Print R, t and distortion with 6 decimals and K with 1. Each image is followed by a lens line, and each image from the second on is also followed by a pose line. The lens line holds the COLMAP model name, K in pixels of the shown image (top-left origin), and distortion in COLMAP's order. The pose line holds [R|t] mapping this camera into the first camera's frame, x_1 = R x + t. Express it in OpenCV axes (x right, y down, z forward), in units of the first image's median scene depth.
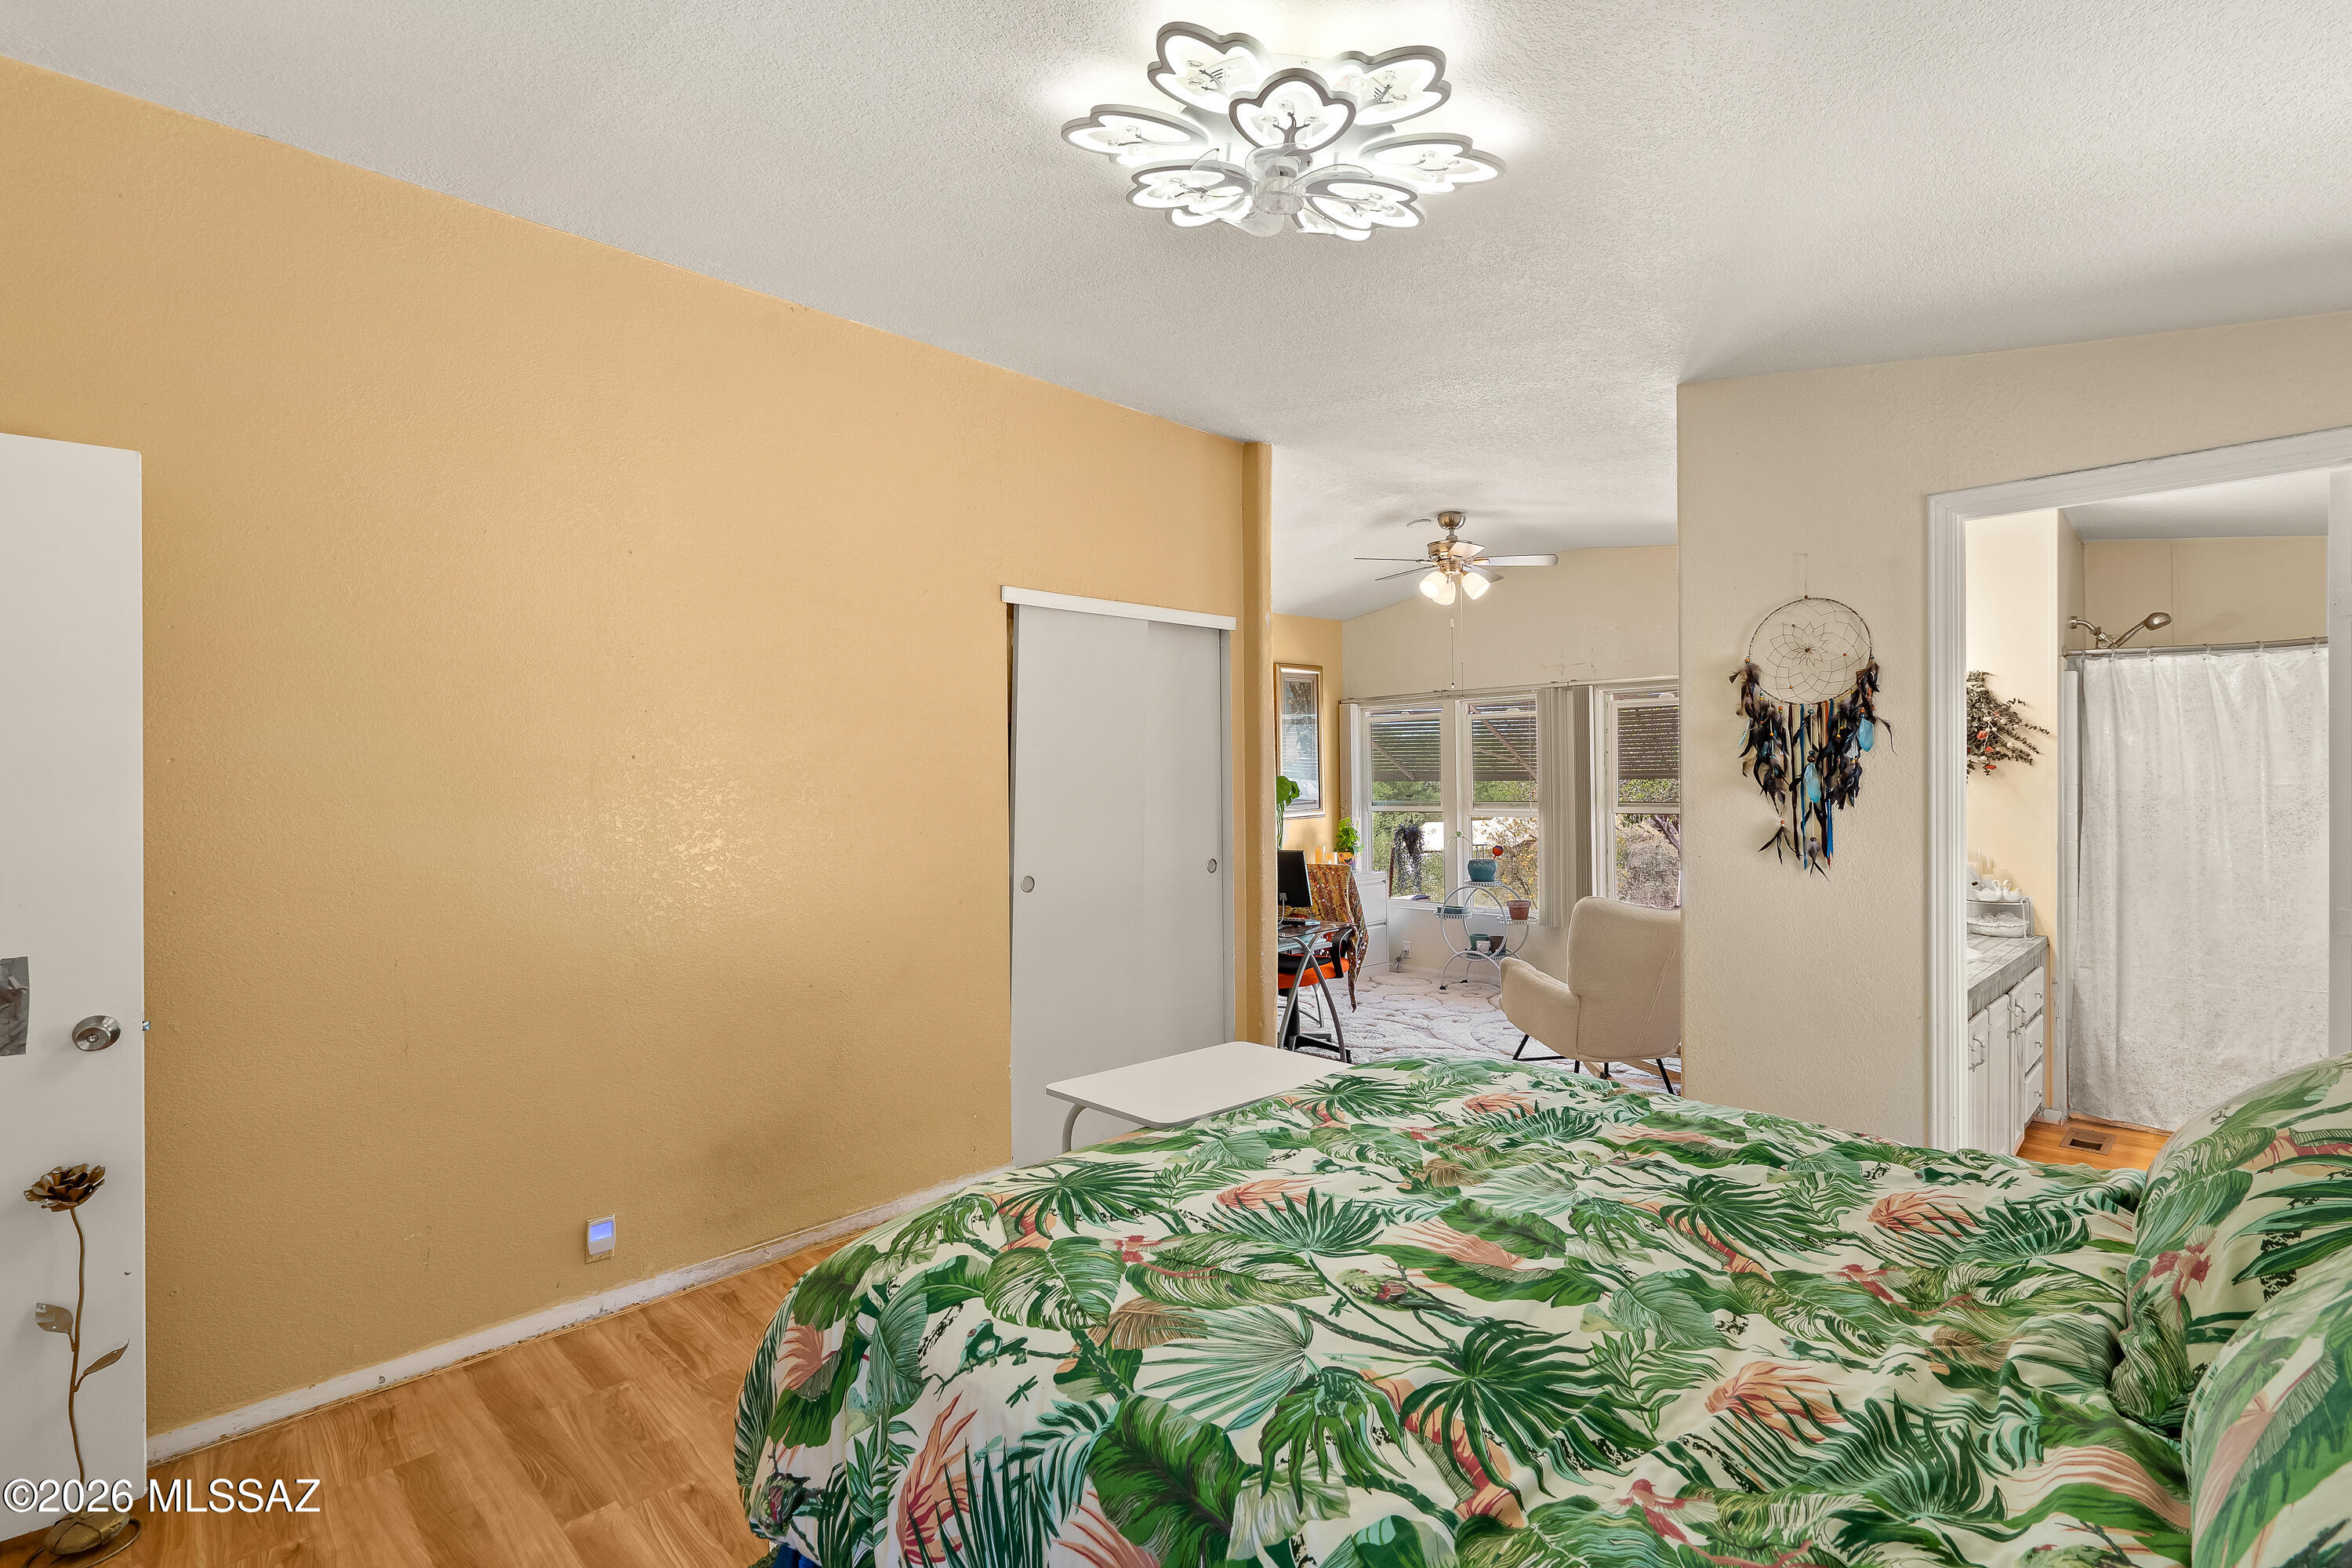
lens RADIAL K [[1087.2, 0, 1194.1], [0, 1087.2, 783.8], [0, 0, 1]] dist [-0.000021, -0.000200]
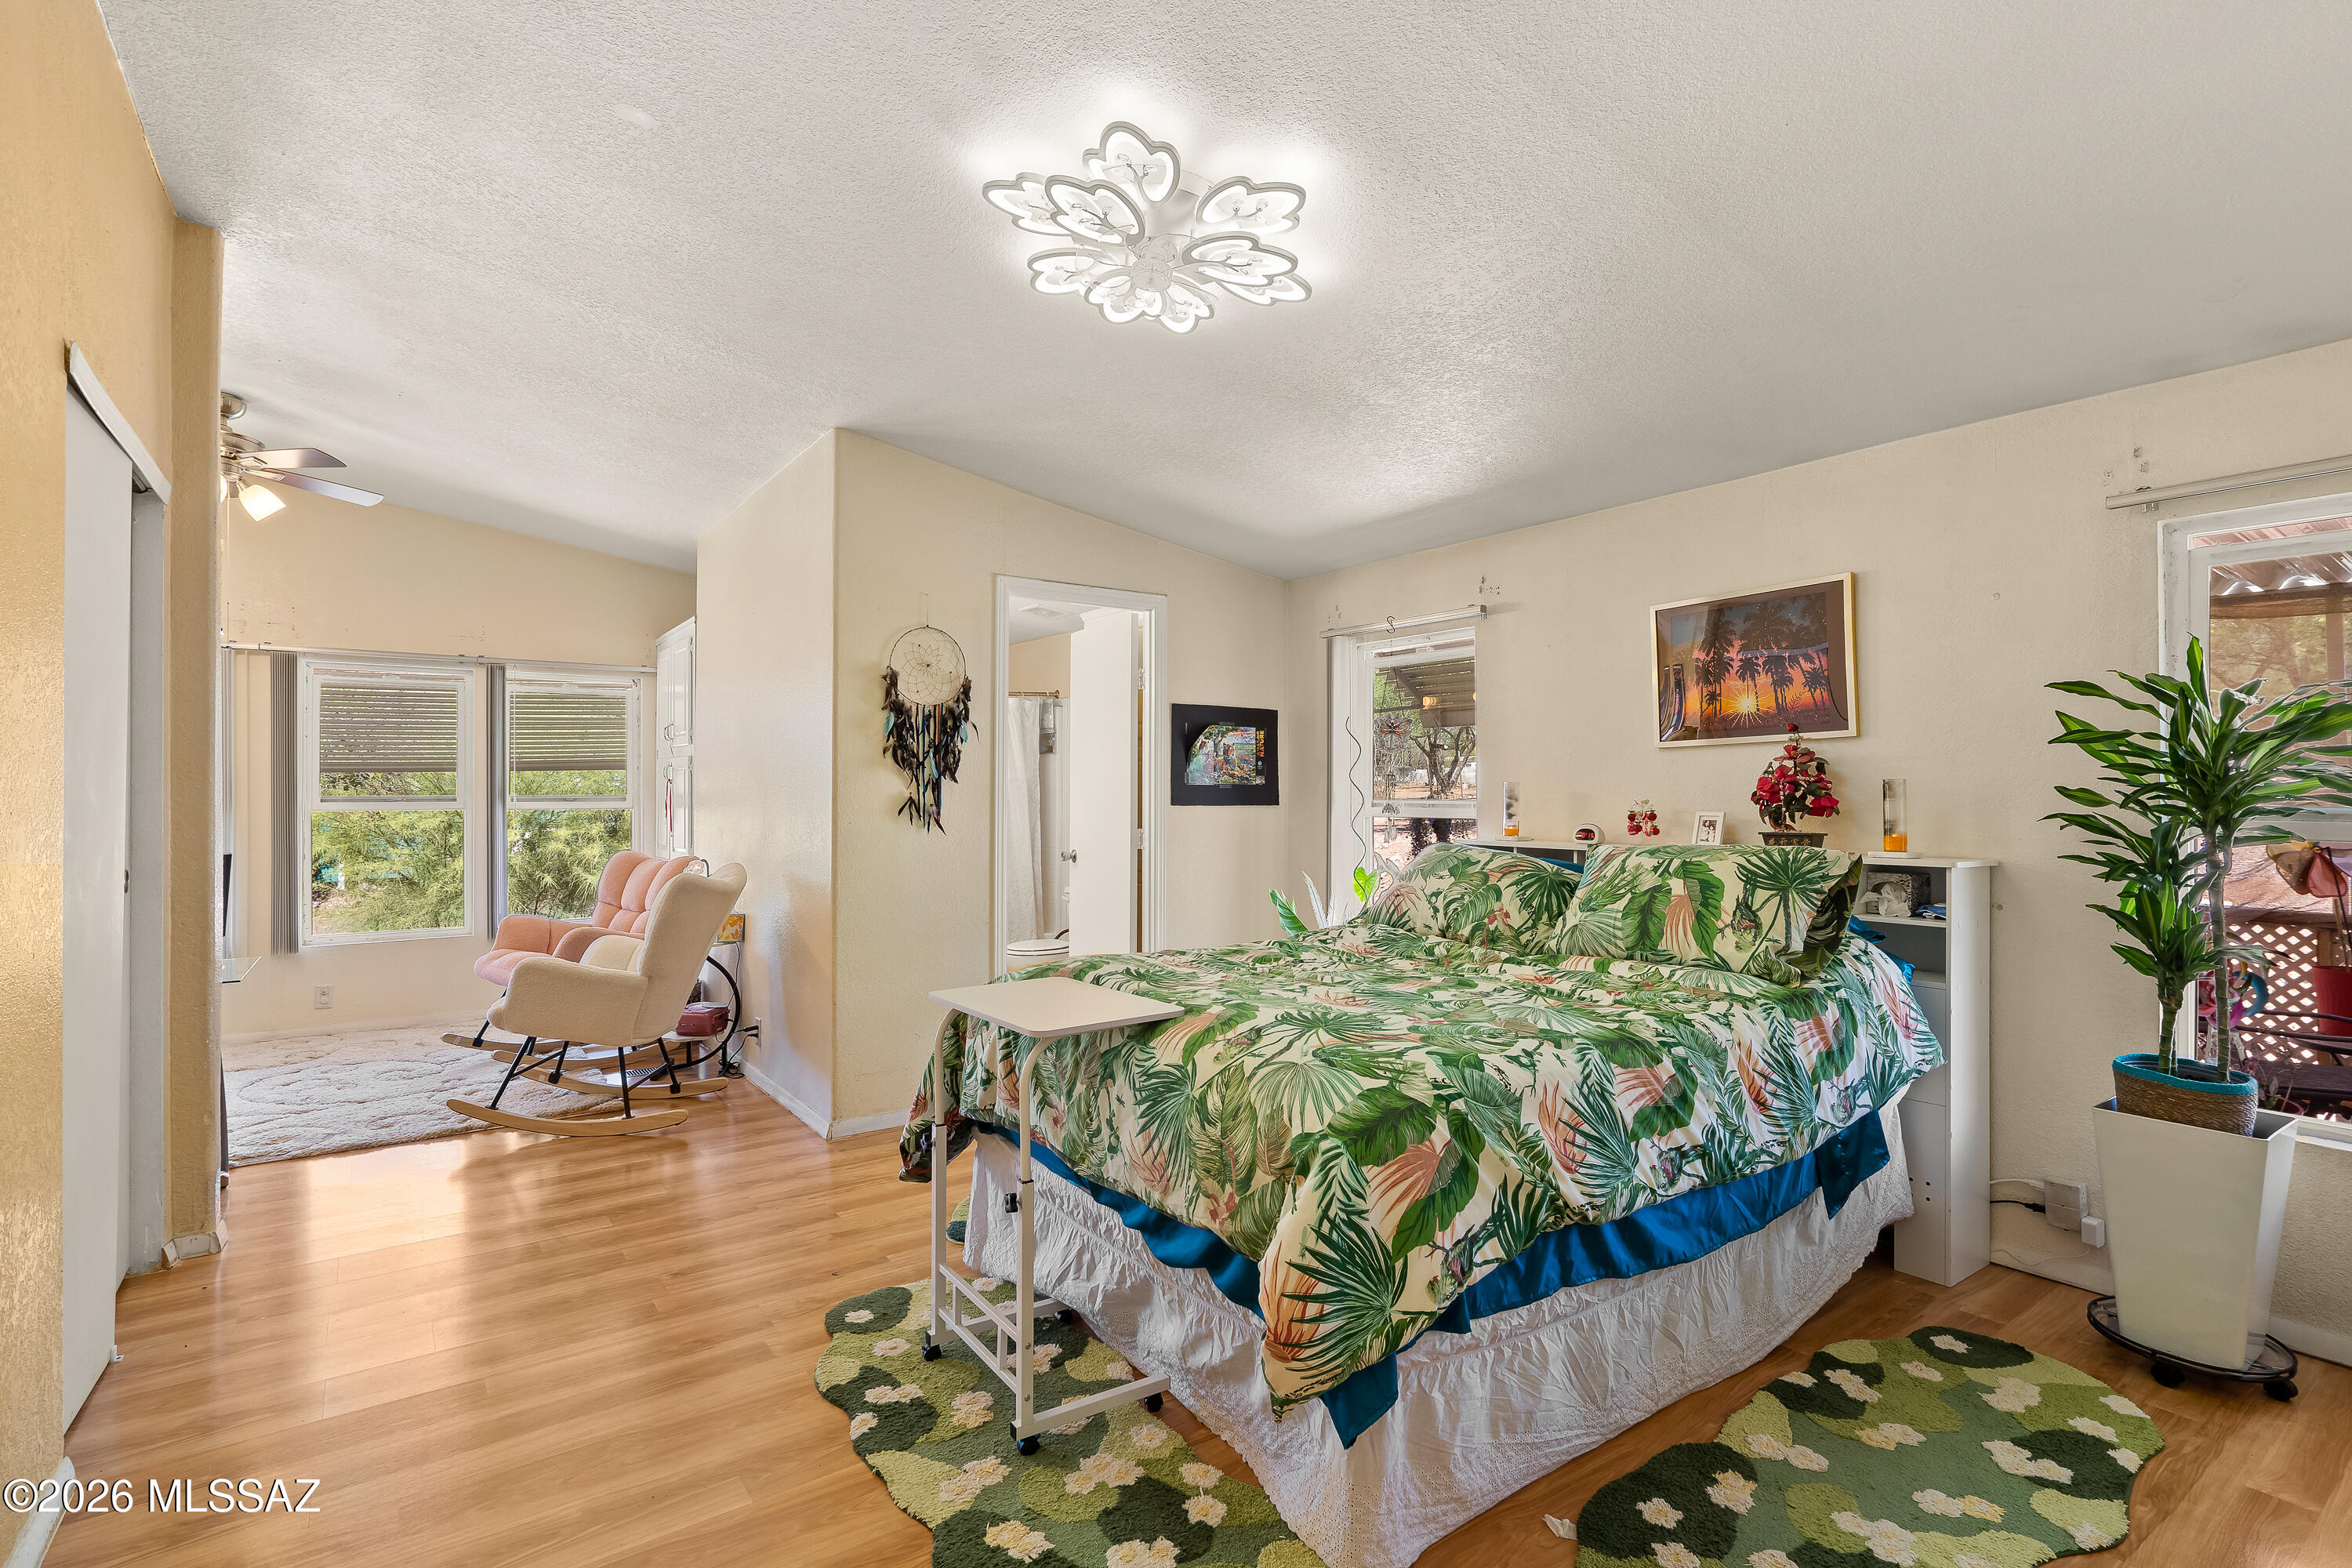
lens RADIAL K [[1087.2, 0, 1192.9], [0, 1087.2, 788.5], [0, 0, 1]] dist [-0.000021, -0.000200]
pose [[0.159640, 0.008537, 0.987138, -0.717714], [0.003191, 0.999953, -0.009164, 0.043623], [-0.987170, 0.004613, 0.159605, 0.462045]]
